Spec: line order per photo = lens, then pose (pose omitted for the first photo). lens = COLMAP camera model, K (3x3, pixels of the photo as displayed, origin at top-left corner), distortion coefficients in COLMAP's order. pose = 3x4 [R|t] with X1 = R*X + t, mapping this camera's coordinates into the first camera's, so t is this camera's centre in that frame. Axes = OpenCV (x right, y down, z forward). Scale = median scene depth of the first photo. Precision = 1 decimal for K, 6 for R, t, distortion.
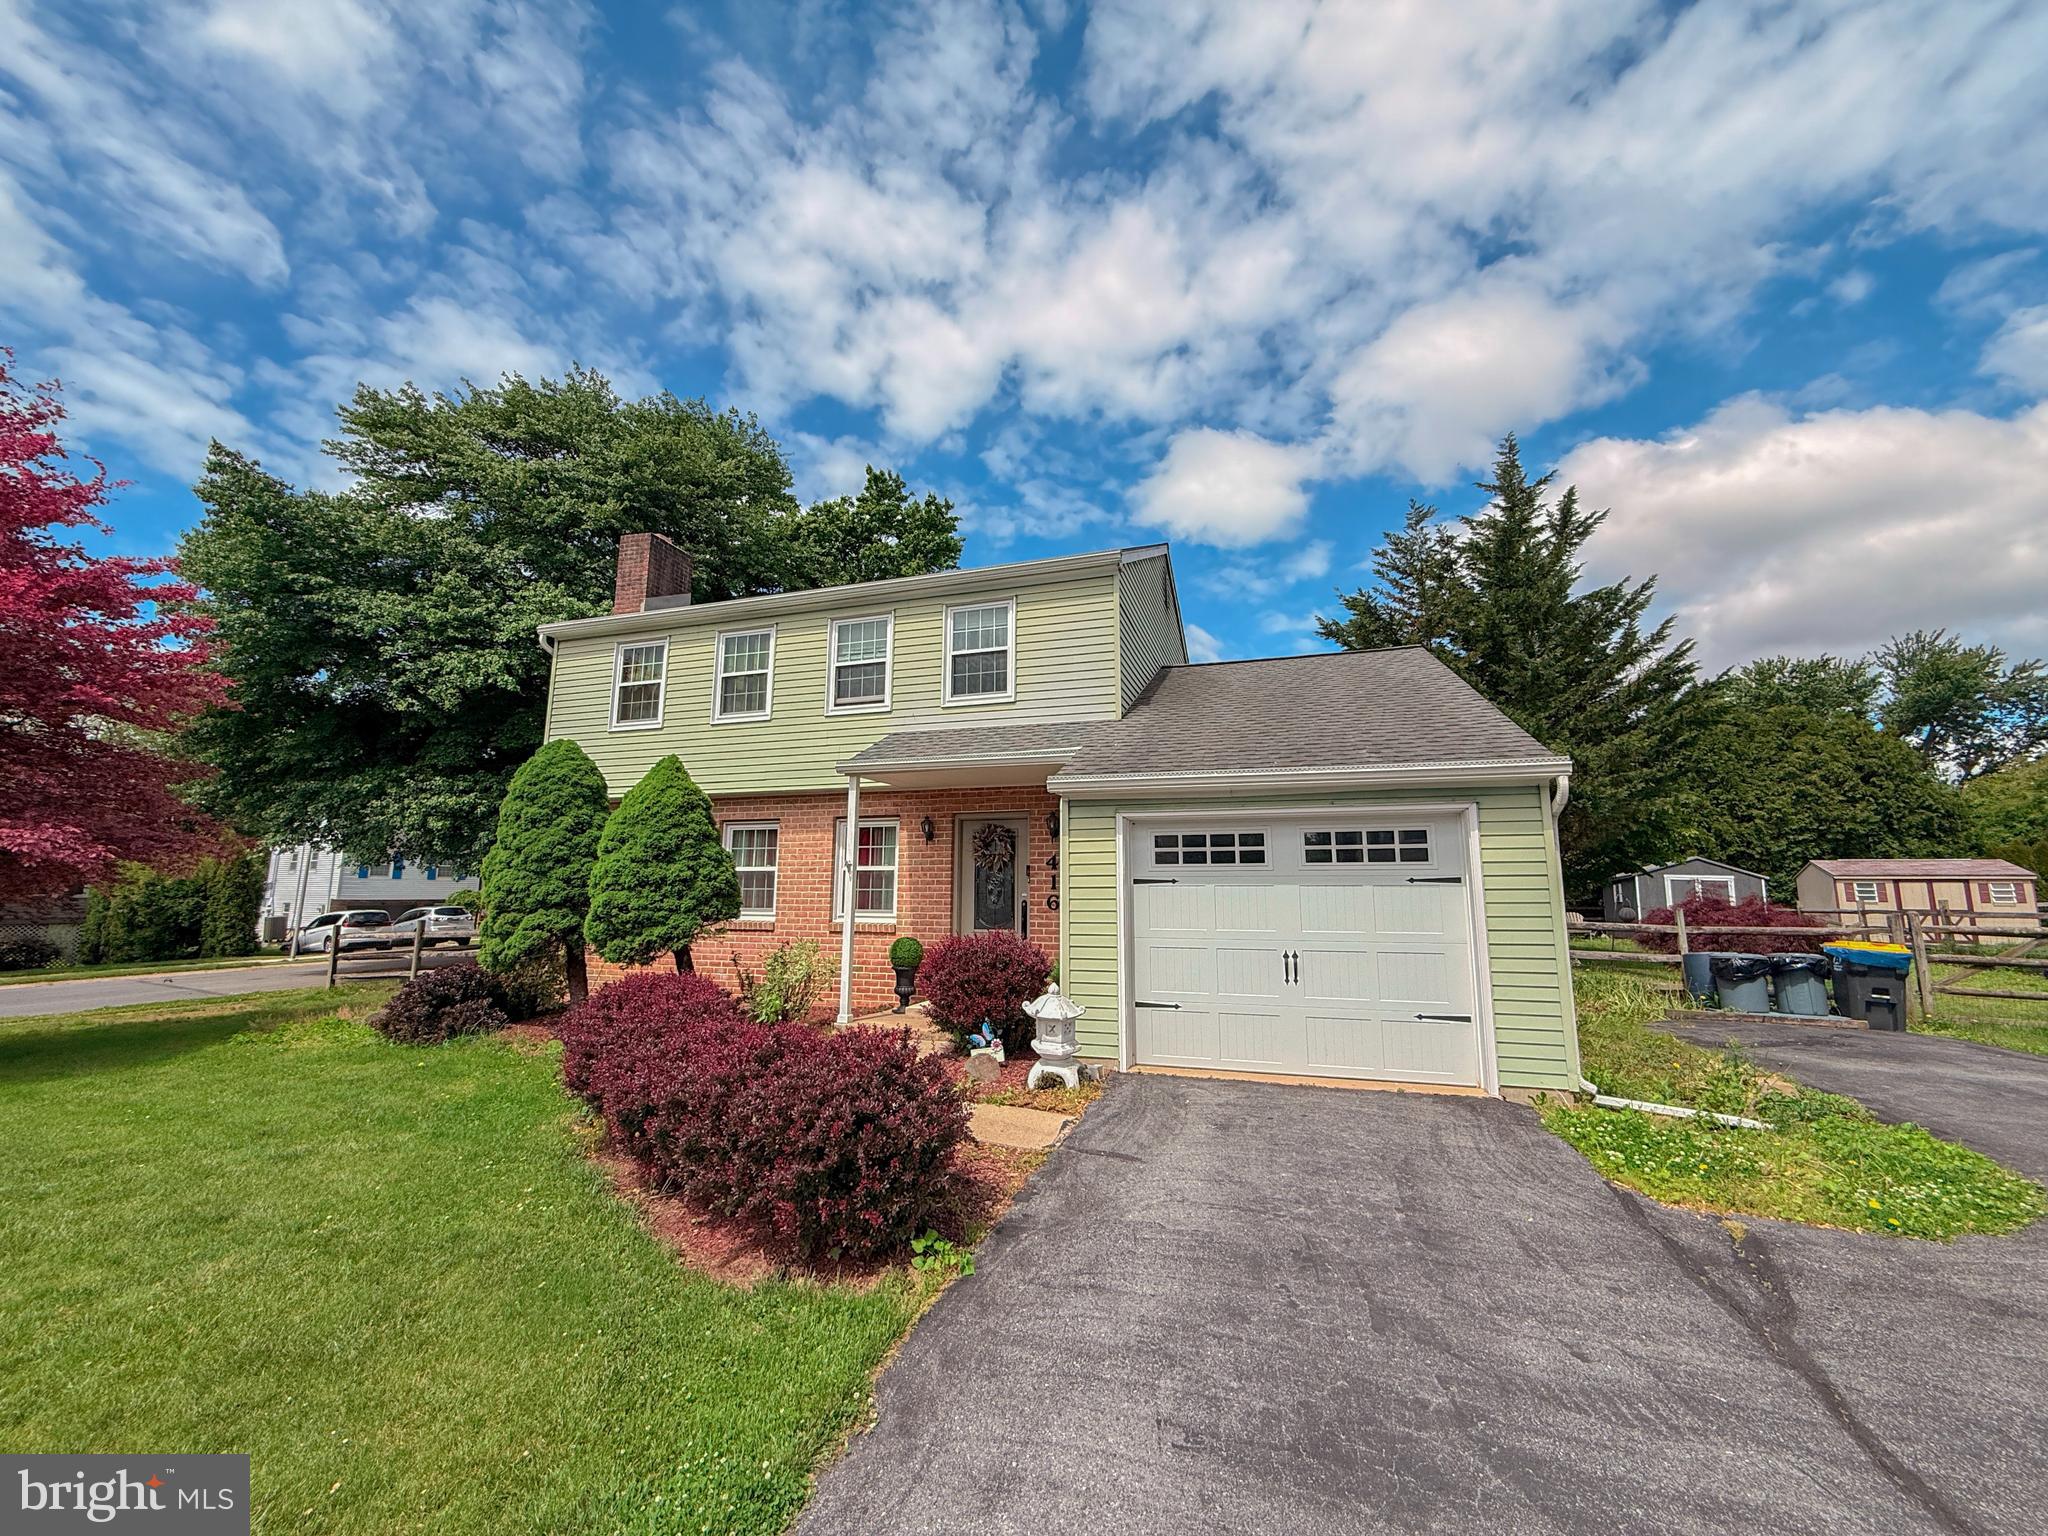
lens RADIAL K [[820.7, 0, 1021.7], [0, 820.7, 771.8], [0, 0, 1]] dist [0.001211, -0.000737]
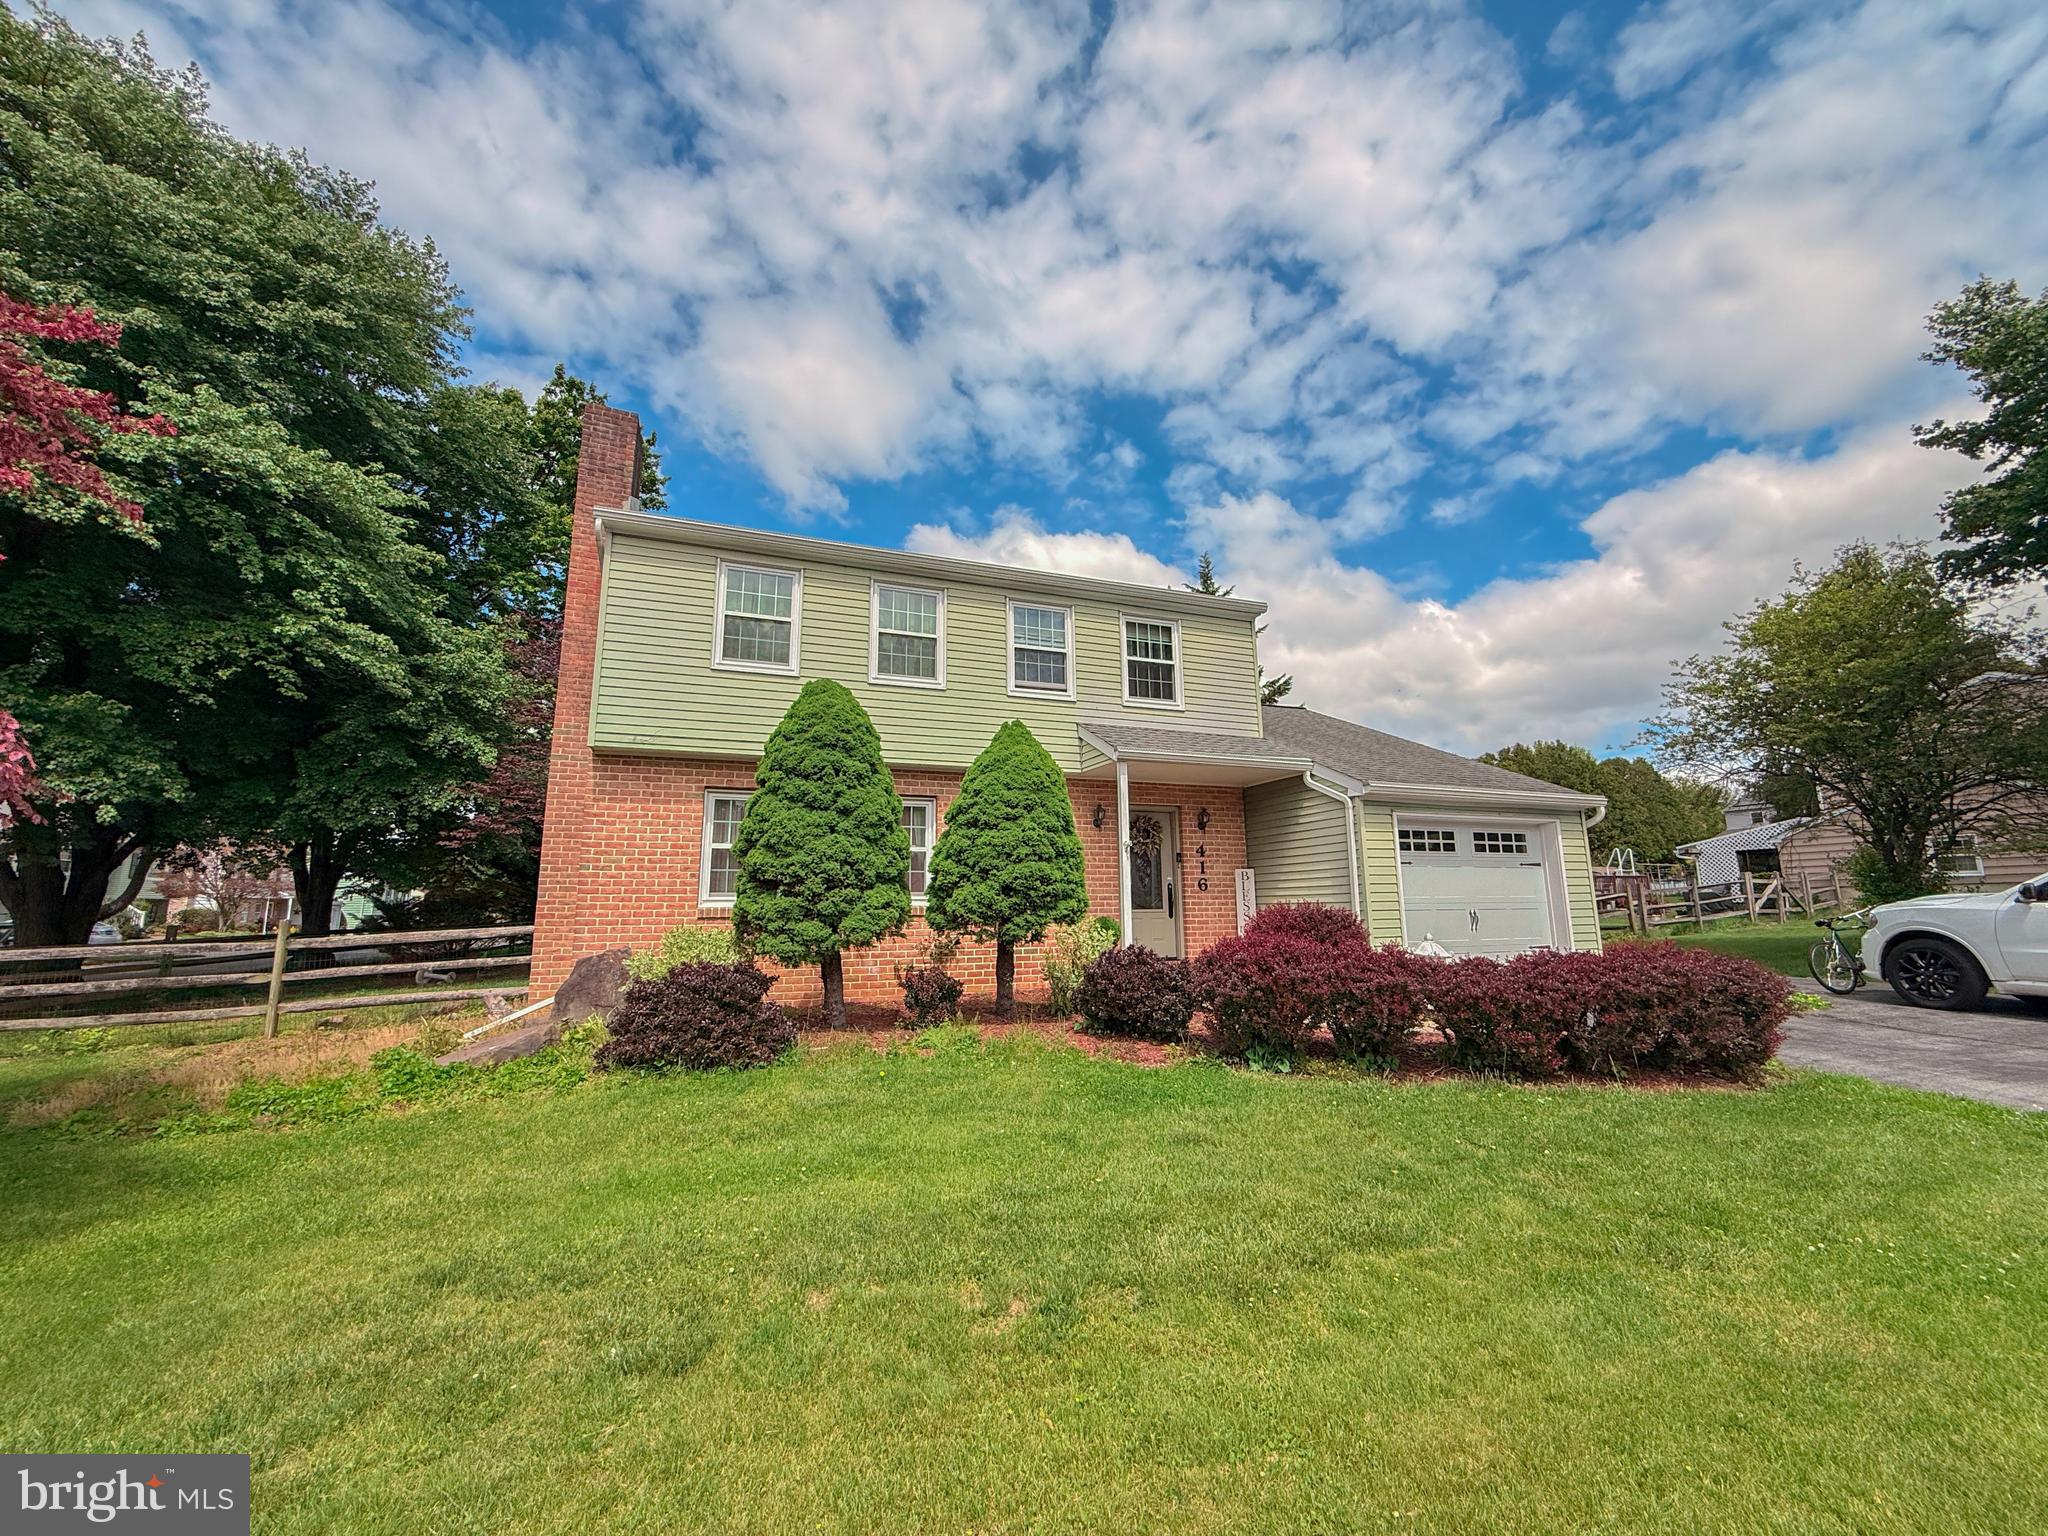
lens RADIAL K [[820.7, 0, 1016.5], [0, 820.7, 755.1], [0, 0, 1]] dist [0.001211, -0.000737]
pose [[0.776515, 0.094057, 0.623040, -0.995510], [-0.085266, 0.995386, -0.043997, 0.054276], [-0.624303, -0.018960, 0.780952, 0.258442]]
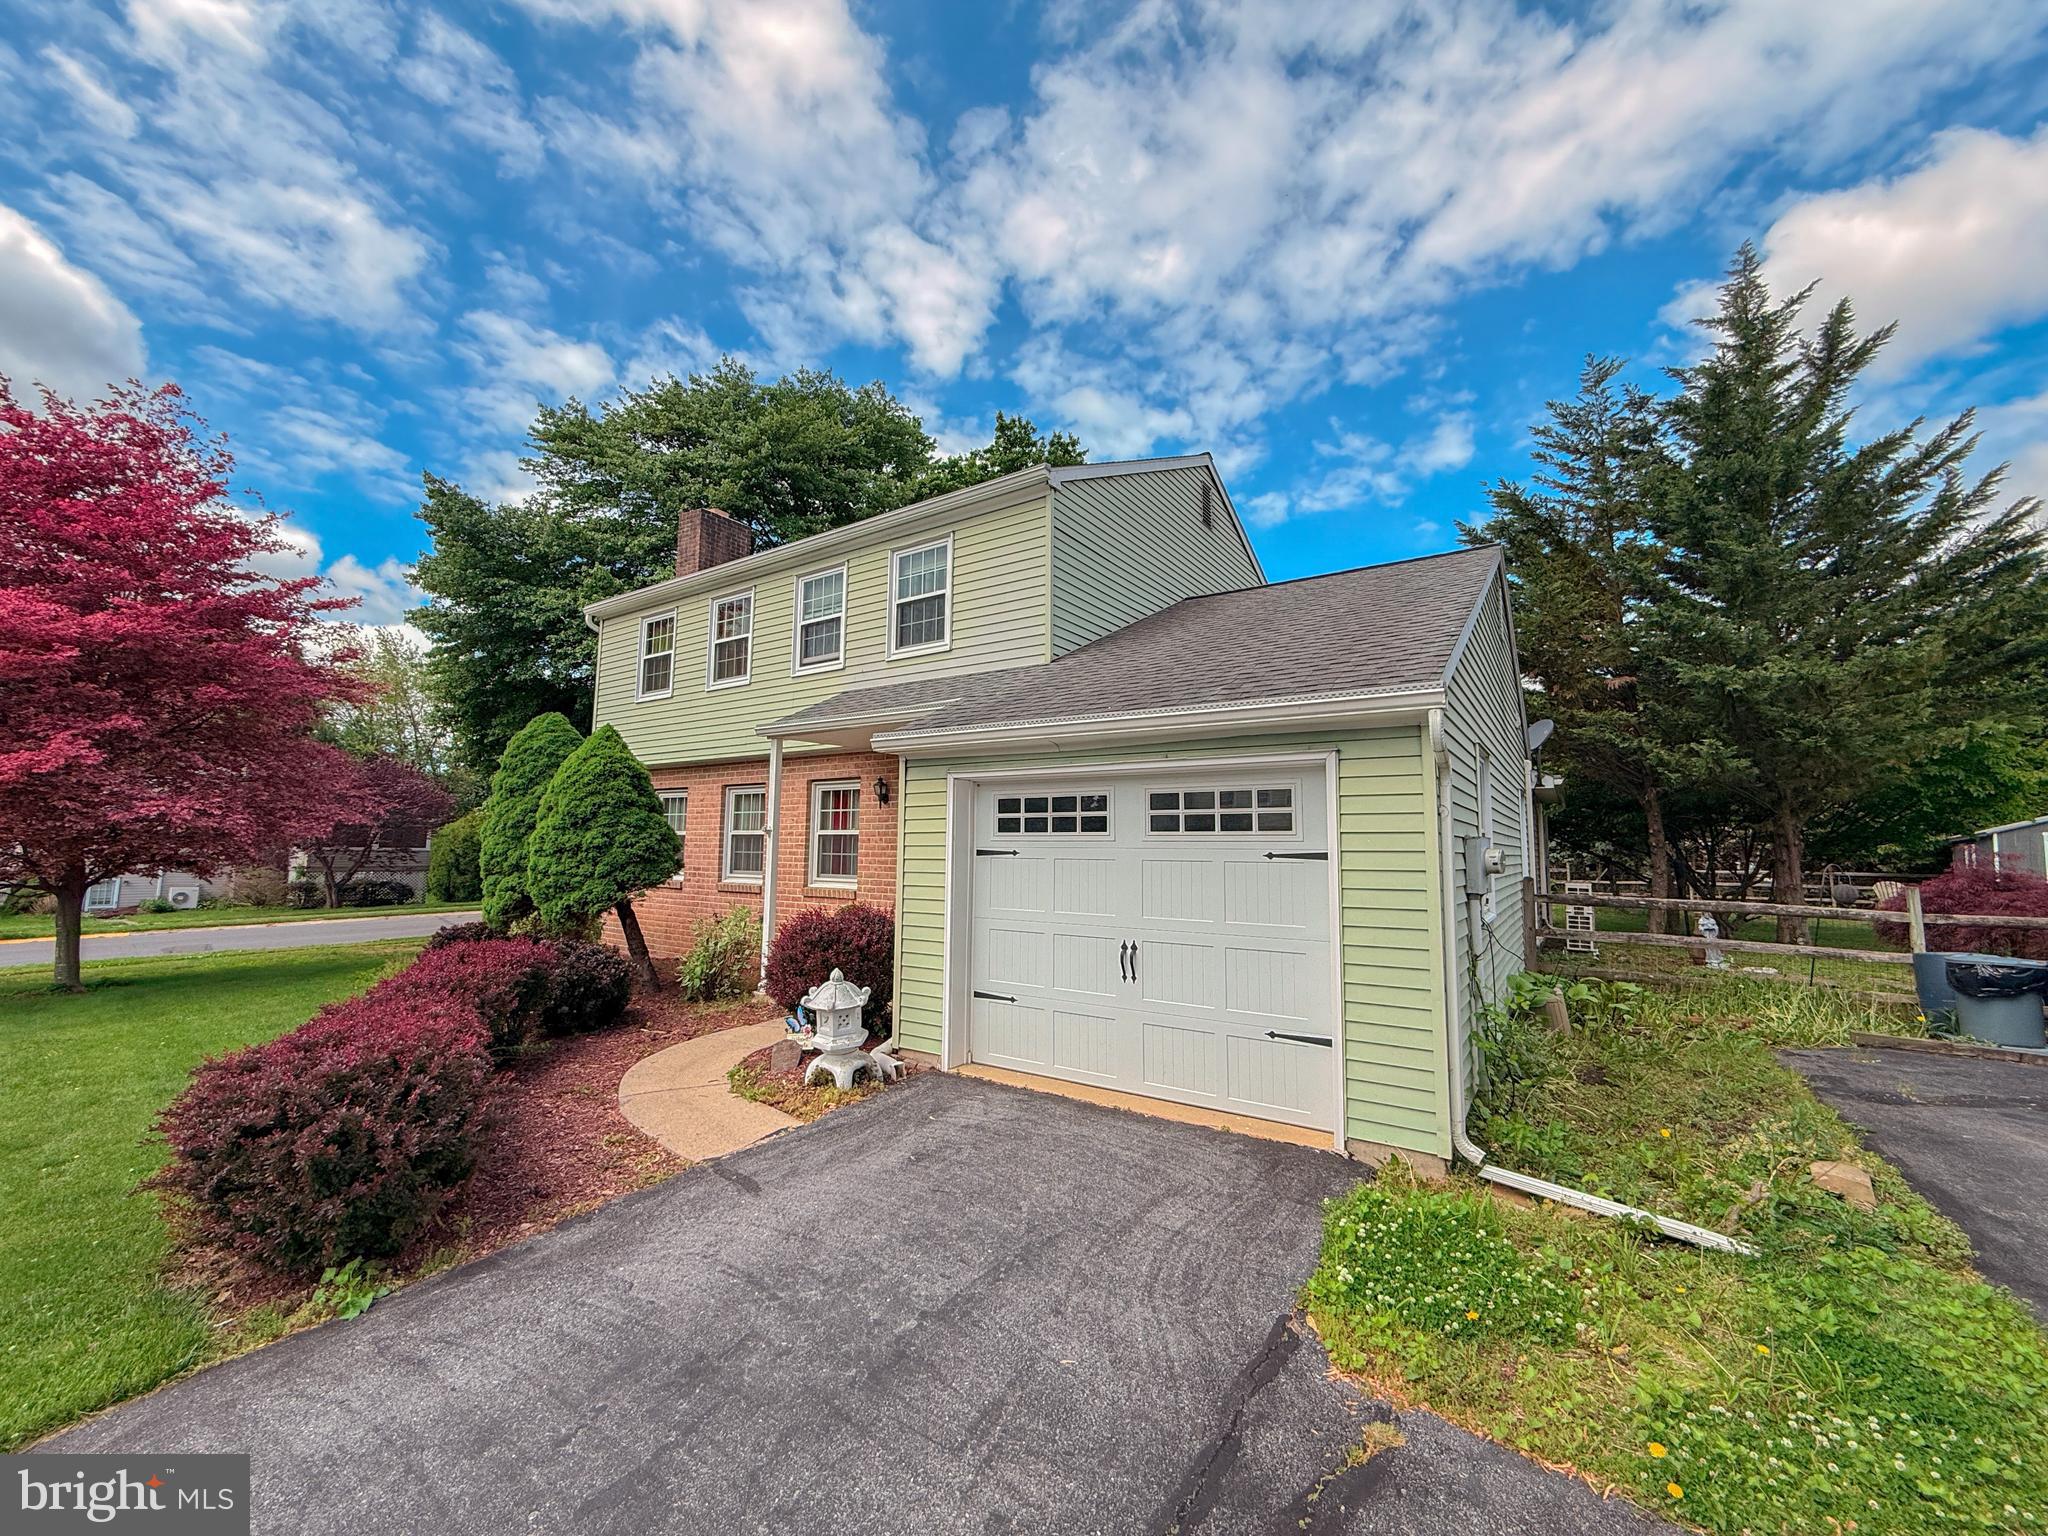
lens RADIAL K [[820.7, 0, 1018.3], [0, 820.7, 775.6], [0, 0, 1]] dist [0.001211, -0.000737]
pose [[0.958821, -0.020239, -0.283288, 0.344702], [0.037119, 0.997832, 0.054345, 0.006606], [0.281573, -0.062622, 0.957494, 0.158807]]
